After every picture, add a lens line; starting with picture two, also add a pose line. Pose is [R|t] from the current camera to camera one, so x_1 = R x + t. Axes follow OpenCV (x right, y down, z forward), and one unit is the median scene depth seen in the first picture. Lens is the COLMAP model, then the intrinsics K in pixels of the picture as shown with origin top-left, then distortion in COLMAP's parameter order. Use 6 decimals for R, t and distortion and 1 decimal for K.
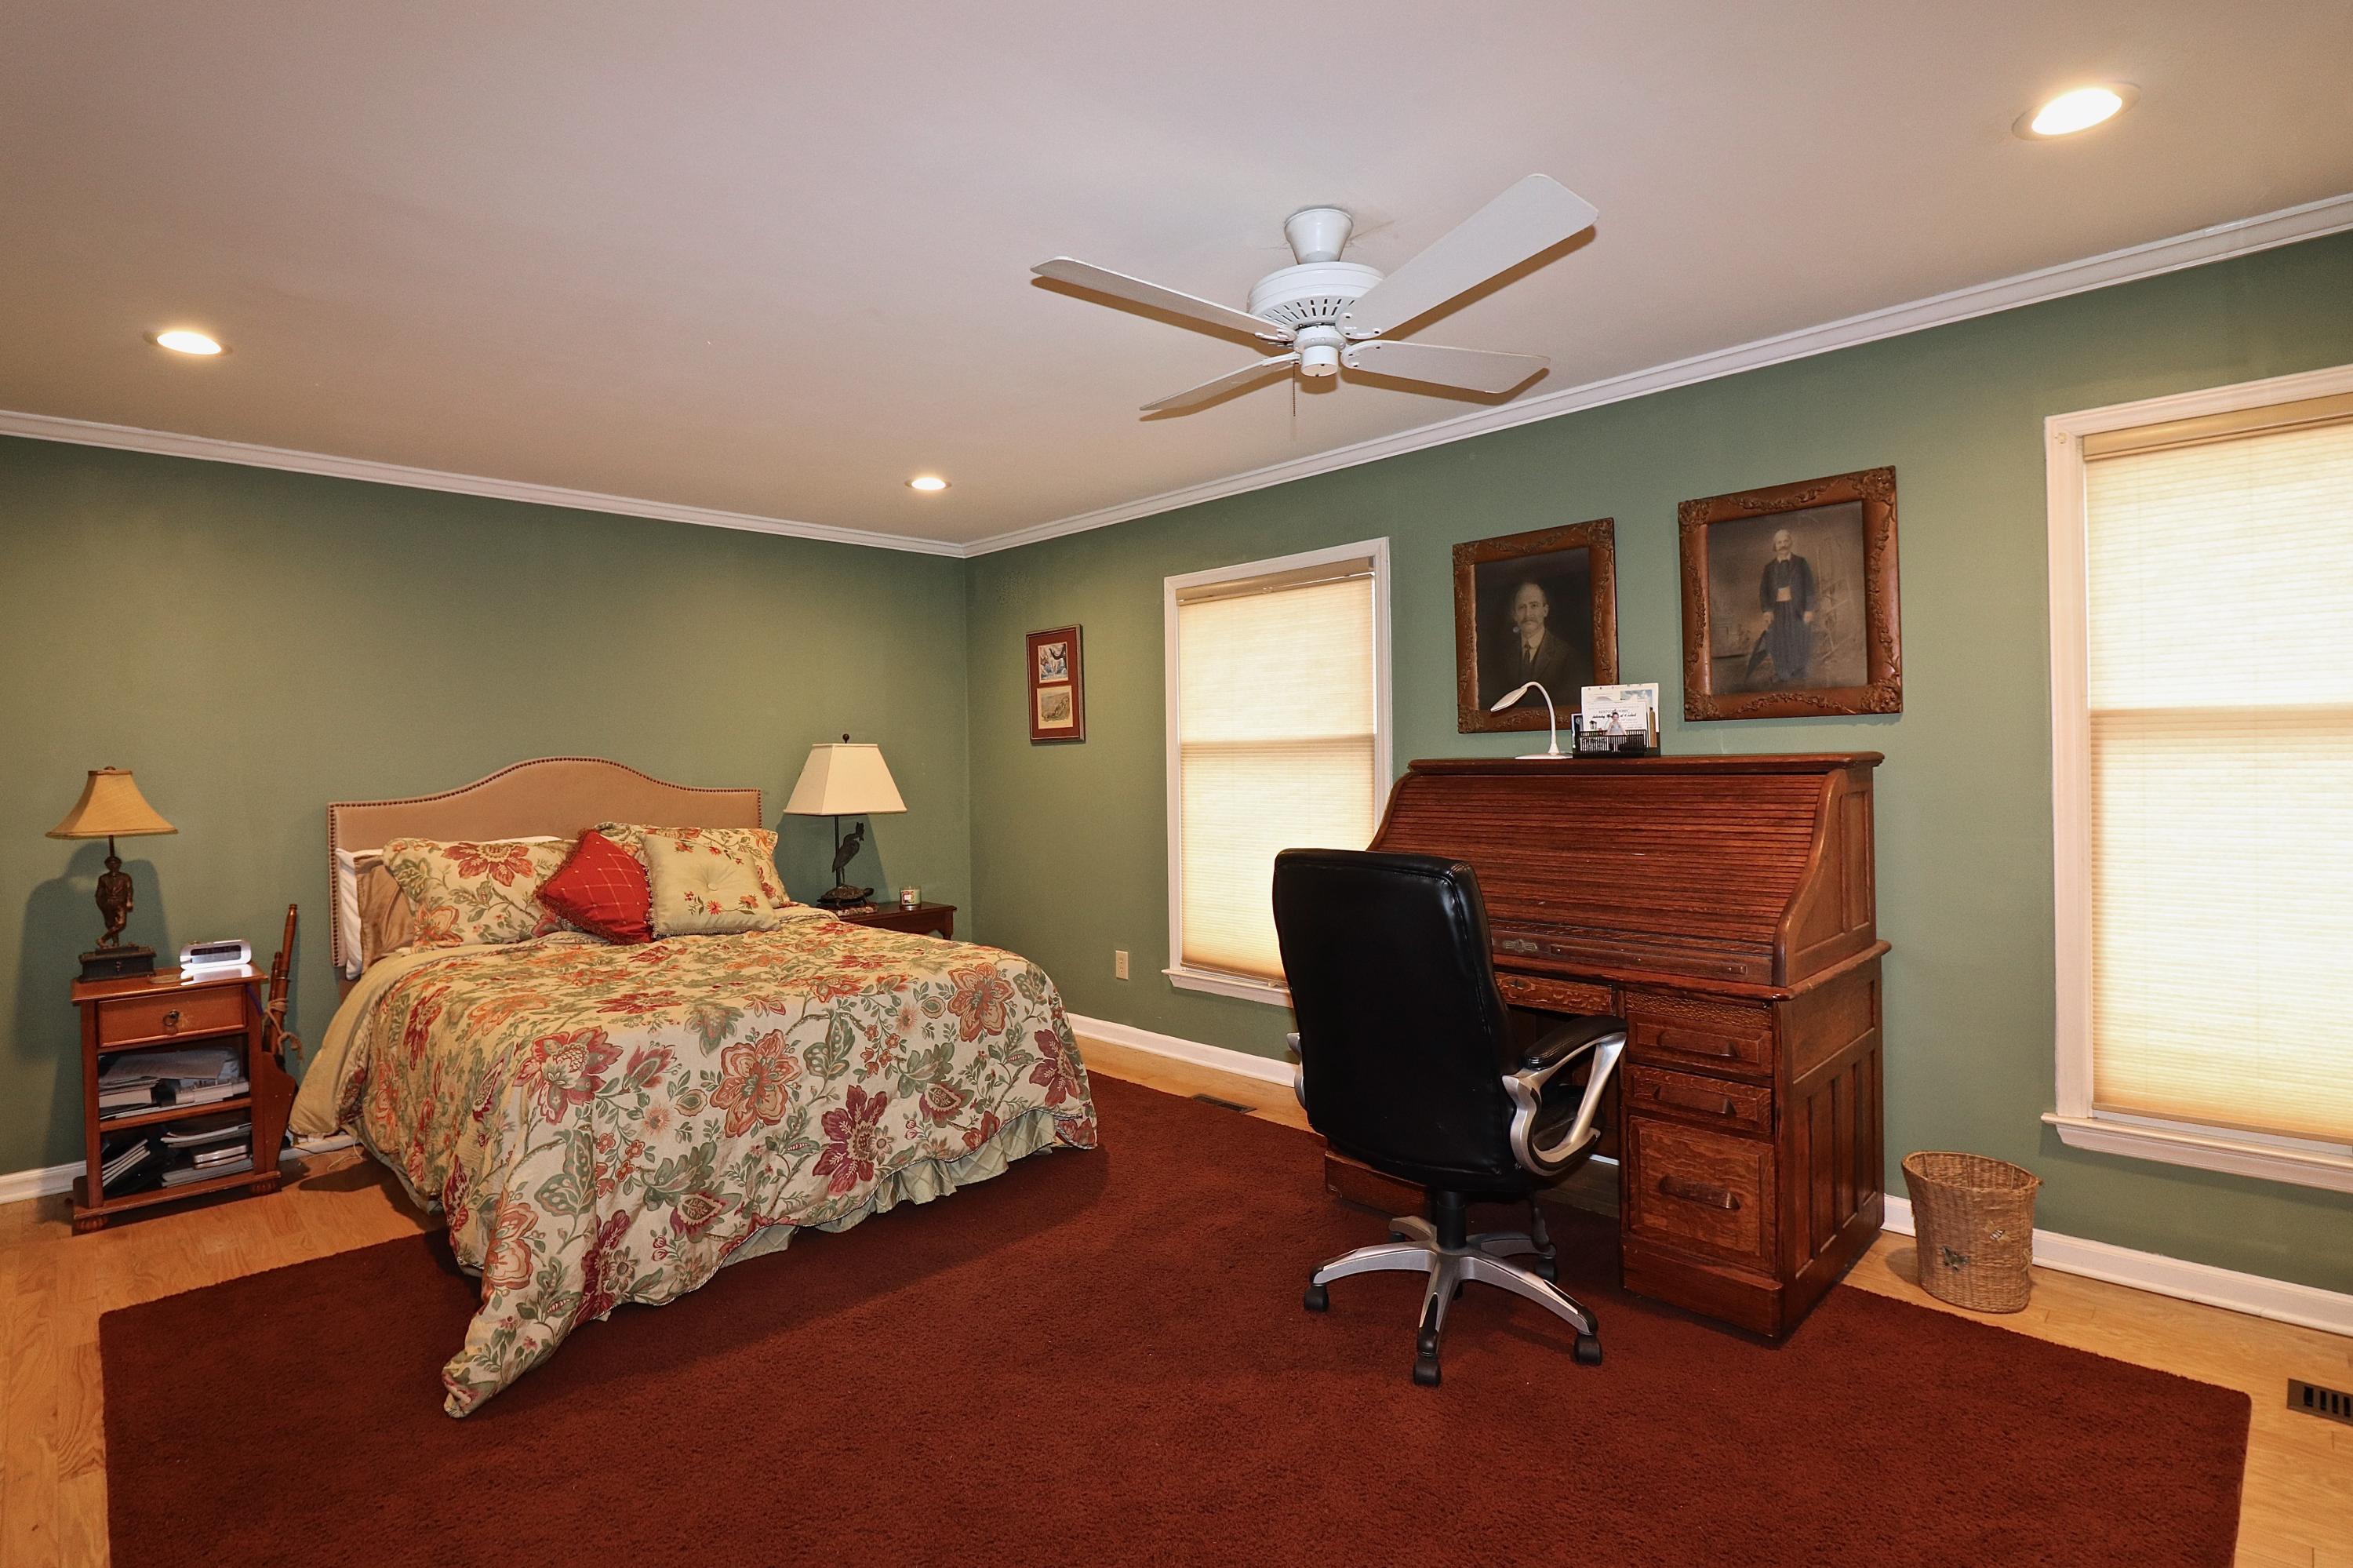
lens RADIAL K [[1111.6, 0, 1167.1], [0, 1111.6, 771.6], [0, 0, 1]] dist [-0.004476, -0.009716]
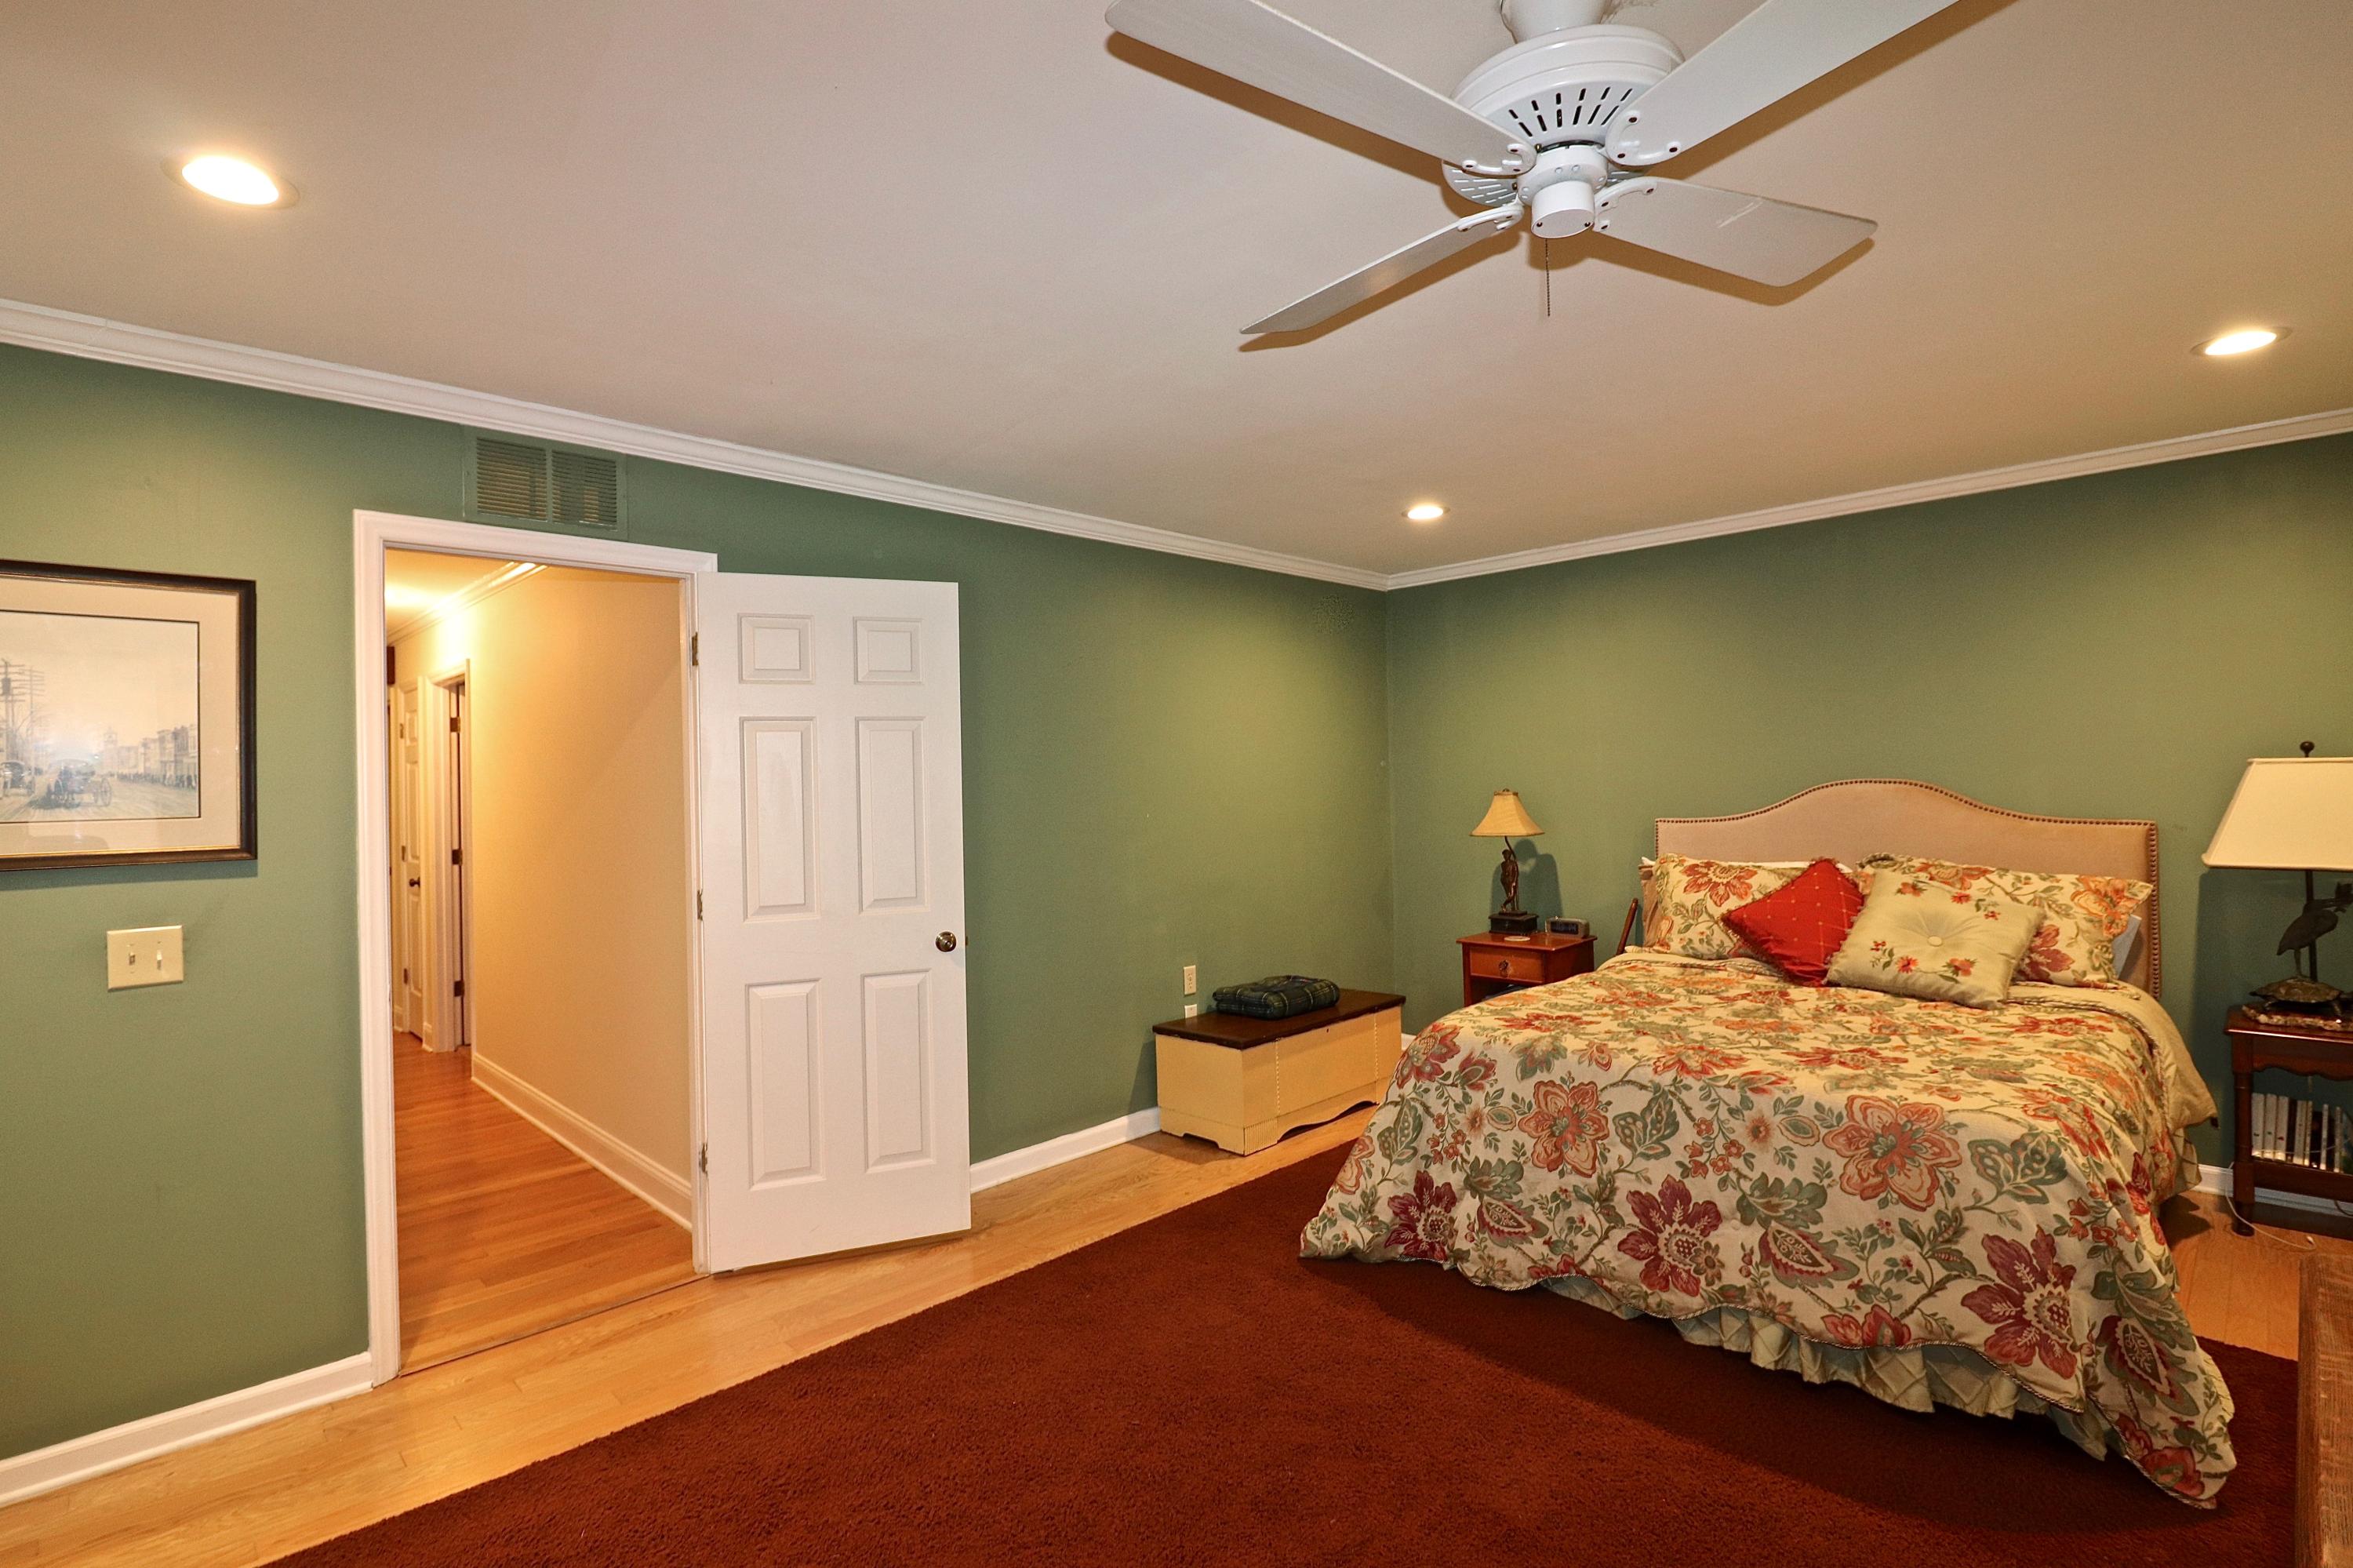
lens RADIAL K [[1111.6, 0, 1167.1], [0, 1111.6, 785.4], [0, 0, 1]] dist [-0.004476, -0.009716]
pose [[-0.009171, 0.019624, -0.999765, 0.603480], [0.008970, 0.999769, 0.019542, -0.048428], [0.999918, -0.008789, -0.009345, 0.625444]]
